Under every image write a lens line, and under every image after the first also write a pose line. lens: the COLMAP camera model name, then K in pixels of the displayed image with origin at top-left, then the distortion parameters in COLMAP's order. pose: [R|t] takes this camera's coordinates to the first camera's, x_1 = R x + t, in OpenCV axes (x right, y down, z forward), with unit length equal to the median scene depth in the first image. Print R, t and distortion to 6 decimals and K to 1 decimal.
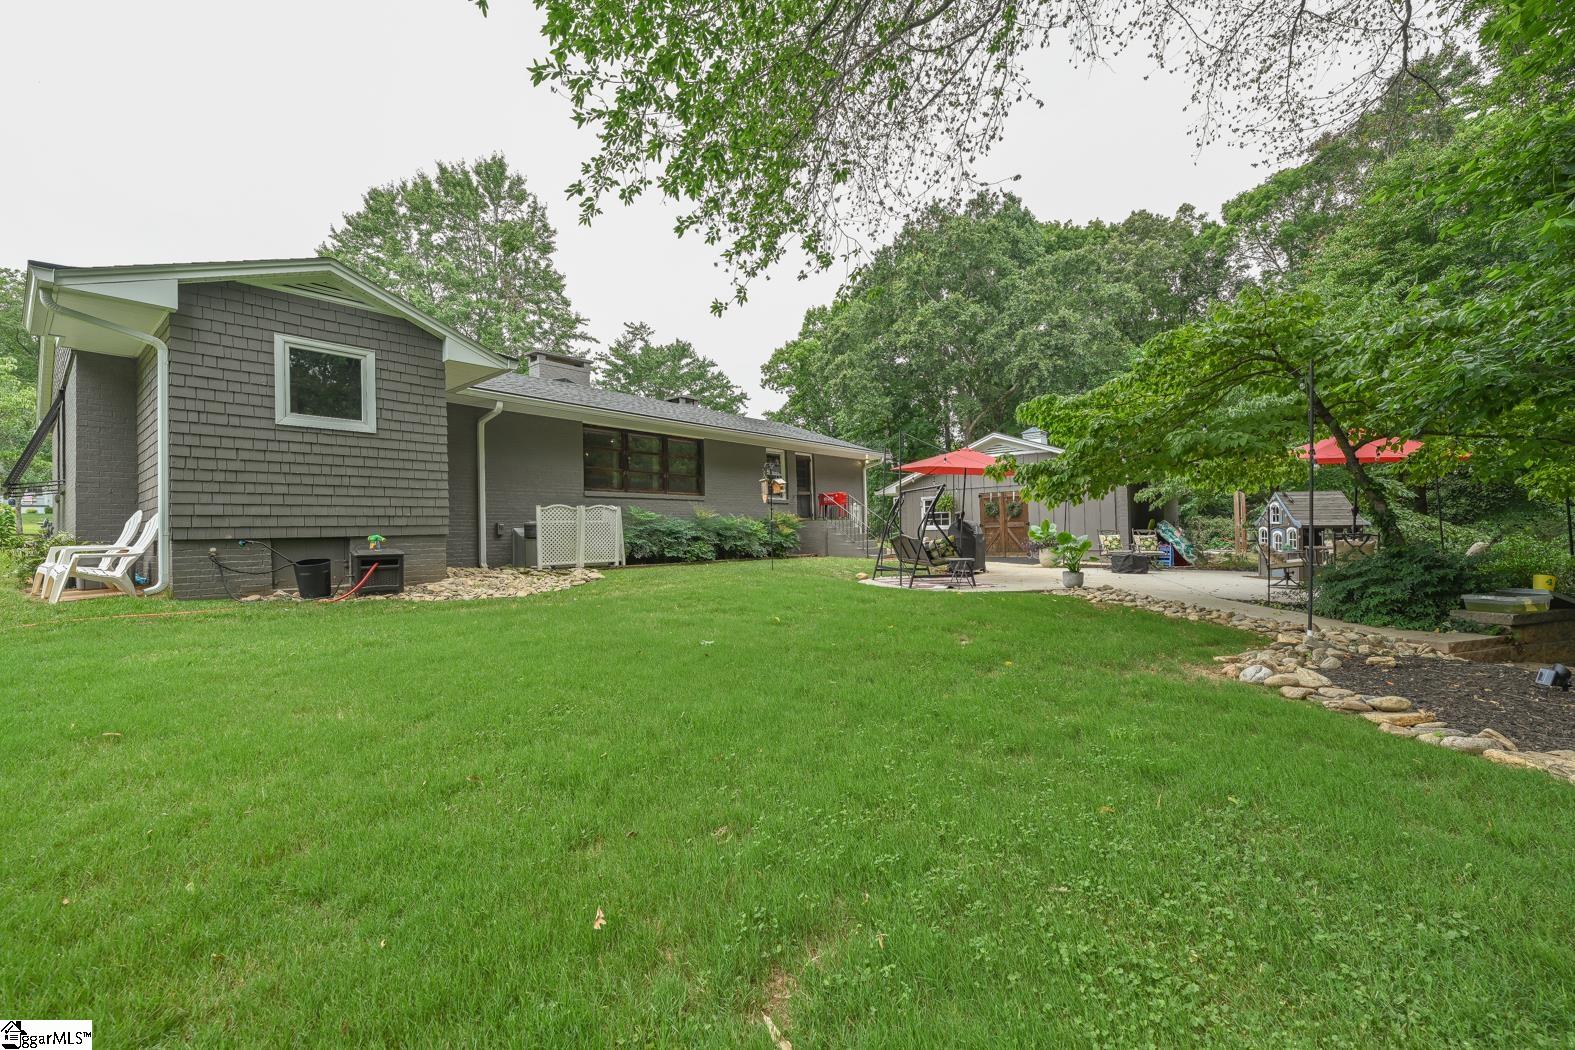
lens RADIAL K [[626.6, 0, 779.3], [0, 626.6, 528.2], [0, 0, 1]] dist [0.003050, 0.000086]
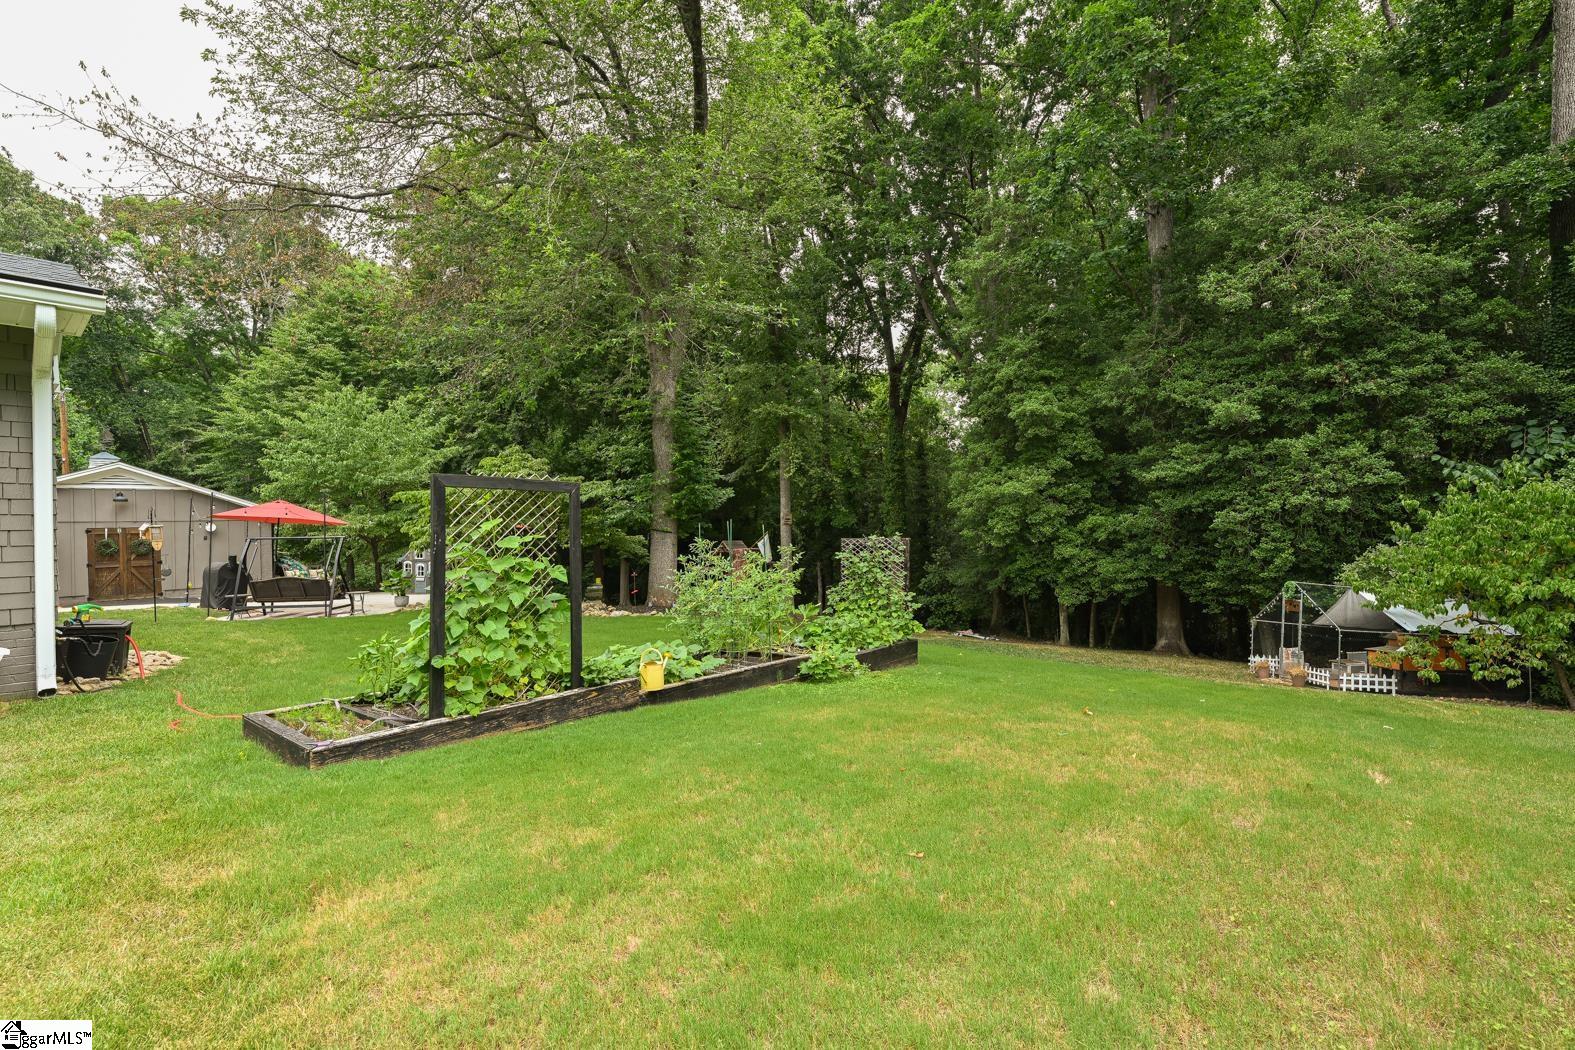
lens RADIAL K [[712.3, 0, 790.2], [0, 712.3, 517.2], [0, 0, 1]] dist [-0.005651, 0.000428]
pose [[0.027655, 0.036164, 0.998963, -0.555033], [0.014043, 0.999233, -0.036563, -0.019375], [-0.999519, 0.015040, 0.027126, 0.006855]]
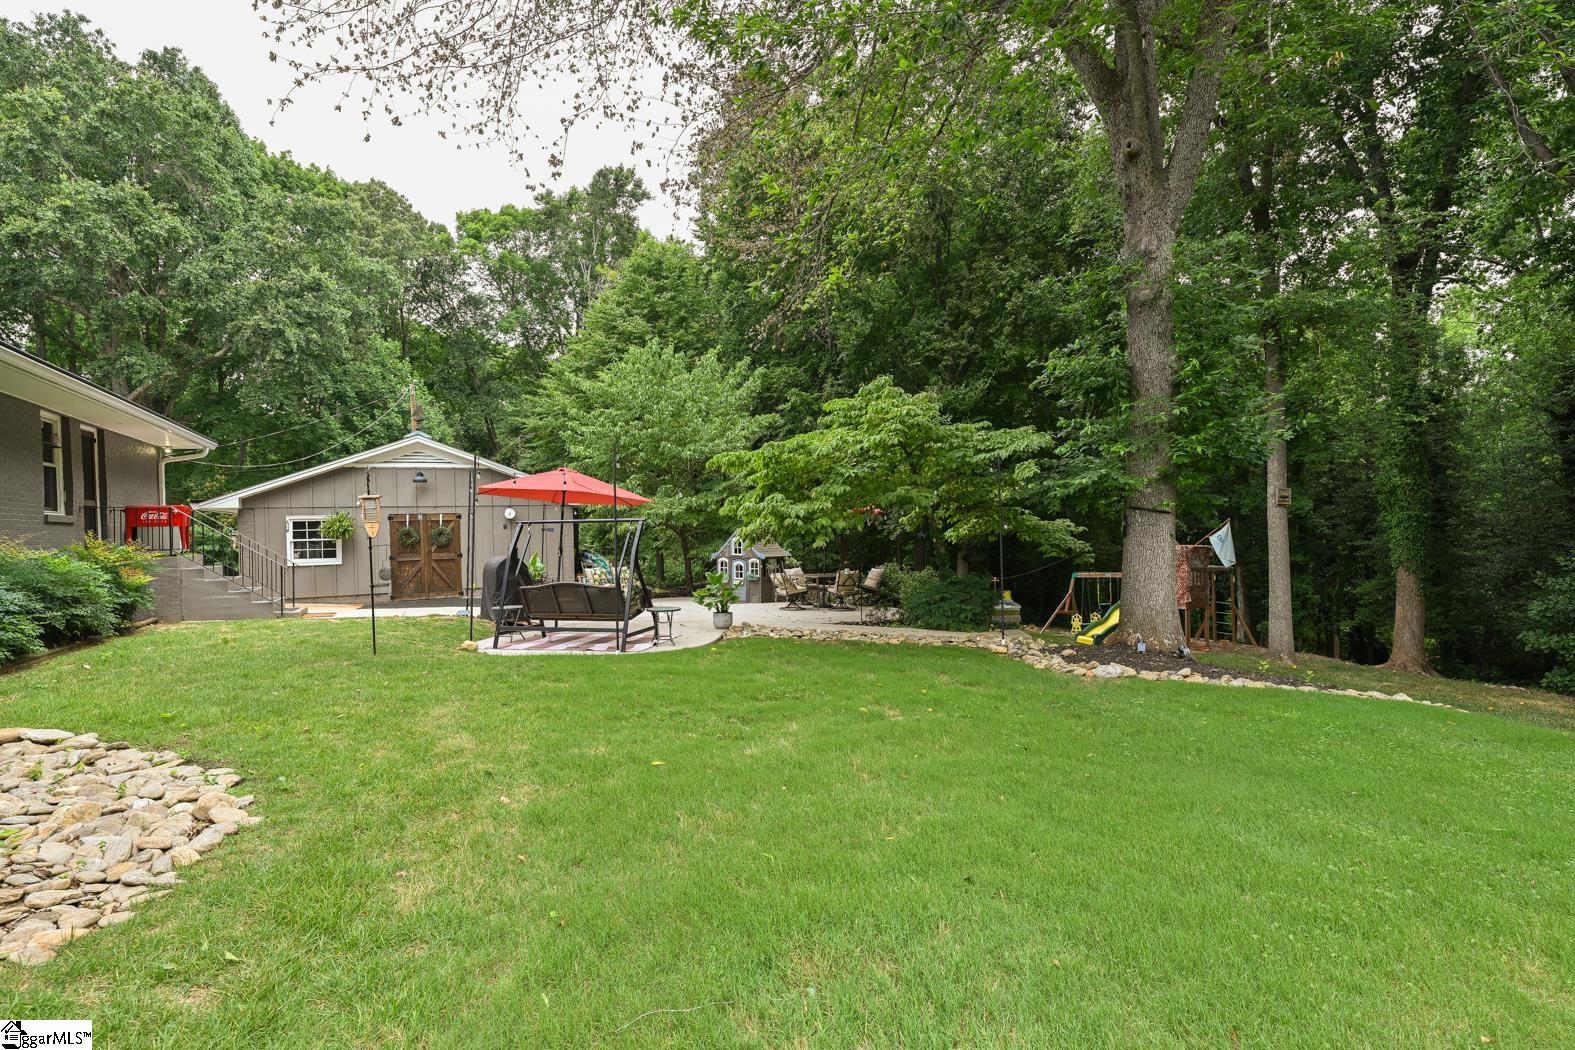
lens RADIAL K [[742.8, 0, 784.2], [0, 742.8, 521.2], [0, 0, 1]] dist [0.000160, 0.000086]
pose [[0.407018, 0.024421, 0.913093, -0.255021], [0.006280, 0.999544, -0.029533, -0.016614], [-0.913398, 0.017755, 0.406680, 0.196588]]
